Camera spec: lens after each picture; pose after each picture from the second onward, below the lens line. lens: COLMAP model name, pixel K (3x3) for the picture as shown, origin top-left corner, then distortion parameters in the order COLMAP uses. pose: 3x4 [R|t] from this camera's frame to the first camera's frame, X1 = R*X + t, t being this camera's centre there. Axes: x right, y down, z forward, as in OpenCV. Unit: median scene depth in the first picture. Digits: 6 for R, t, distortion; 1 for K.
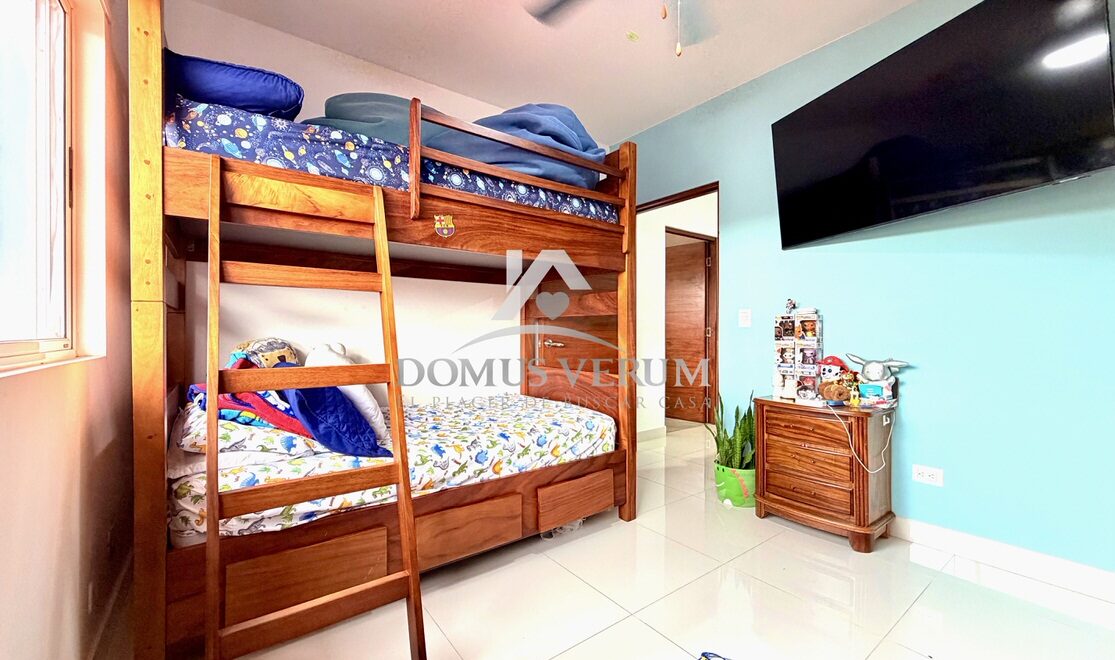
lens RADIAL K [[441.4, 0, 556.8], [0, 441.4, 322.4], [0, 0, 1]] dist [-0.000827, -0.000033]
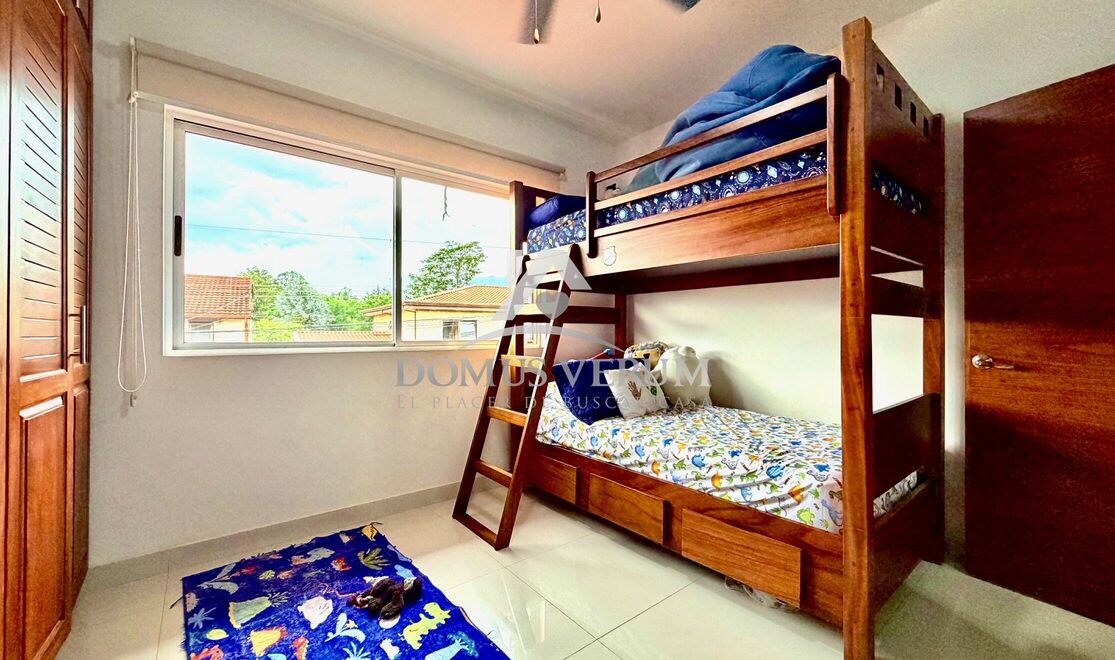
lens RADIAL K [[441.4, 0, 555.6], [0, 441.4, 329.3], [0, 0, 1]] dist [-0.000827, -0.000033]
pose [[0.038161, -0.016906, -0.999129, 0.905459], [0.006004, 0.999843, -0.016689, 0.012831], [0.999254, -0.005361, 0.038256, 0.708365]]
